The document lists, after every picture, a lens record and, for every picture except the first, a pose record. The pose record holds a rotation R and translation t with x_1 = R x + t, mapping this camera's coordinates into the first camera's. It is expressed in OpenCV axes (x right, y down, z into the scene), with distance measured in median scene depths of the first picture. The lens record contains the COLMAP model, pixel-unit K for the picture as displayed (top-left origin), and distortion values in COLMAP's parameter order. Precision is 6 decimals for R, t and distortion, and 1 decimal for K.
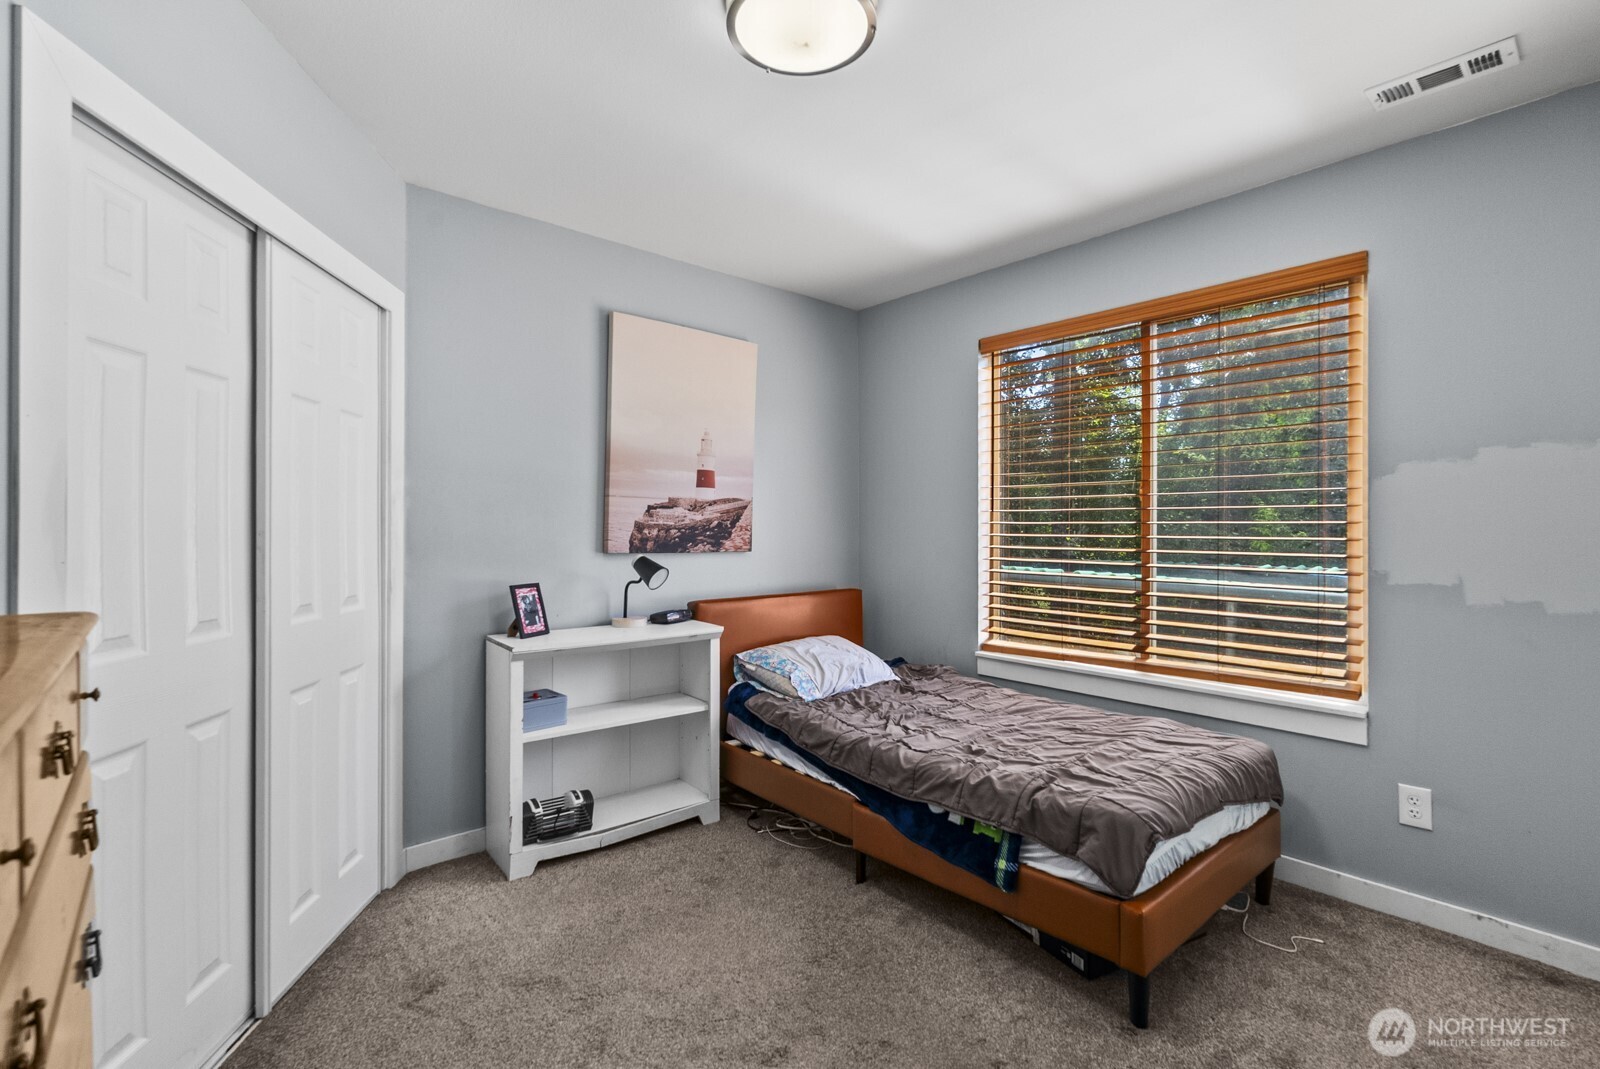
lens RADIAL K [[721.5, 0, 817.3], [0, 721.5, 529.2], [0, 0, 1]] dist [-0.001693, -0.000089]
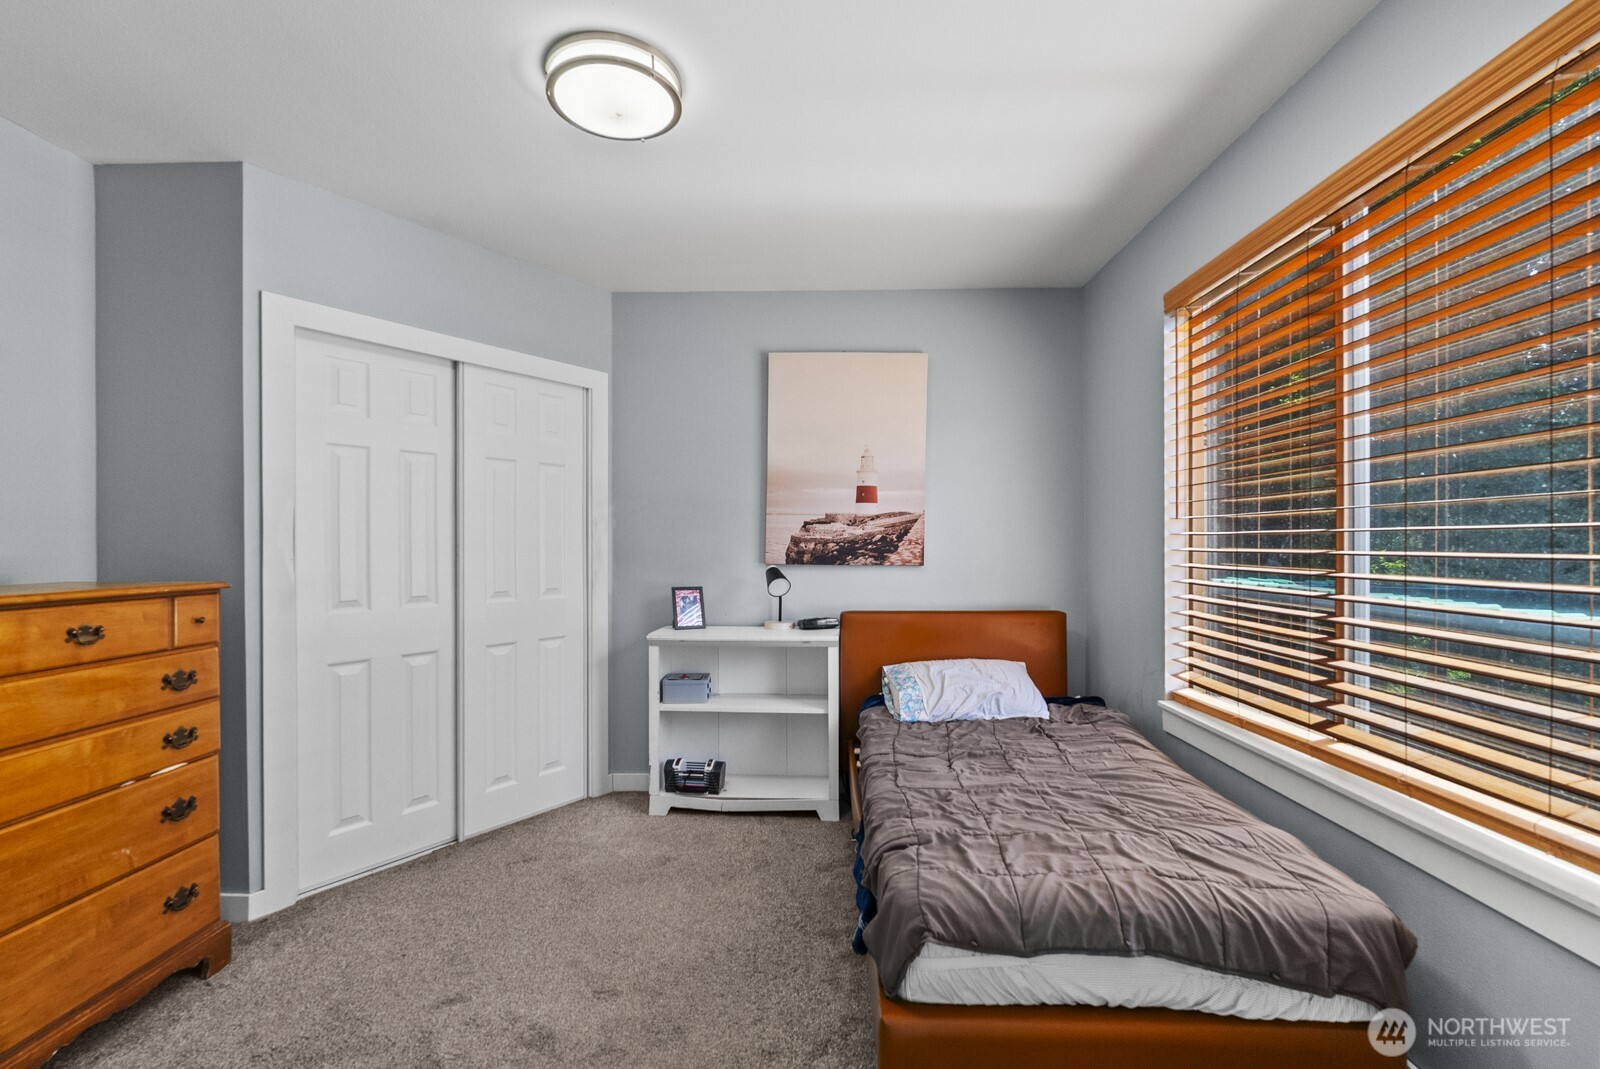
lens RADIAL K [[721.5, 0, 810.1], [0, 721.5, 542.7], [0, 0, 1]] dist [-0.001693, -0.000089]
pose [[0.729058, -0.002907, -0.684446, 0.537575], [0.000494, 0.999993, -0.003721, 0.003692], [0.684452, 0.002375, 0.729054, 0.203914]]
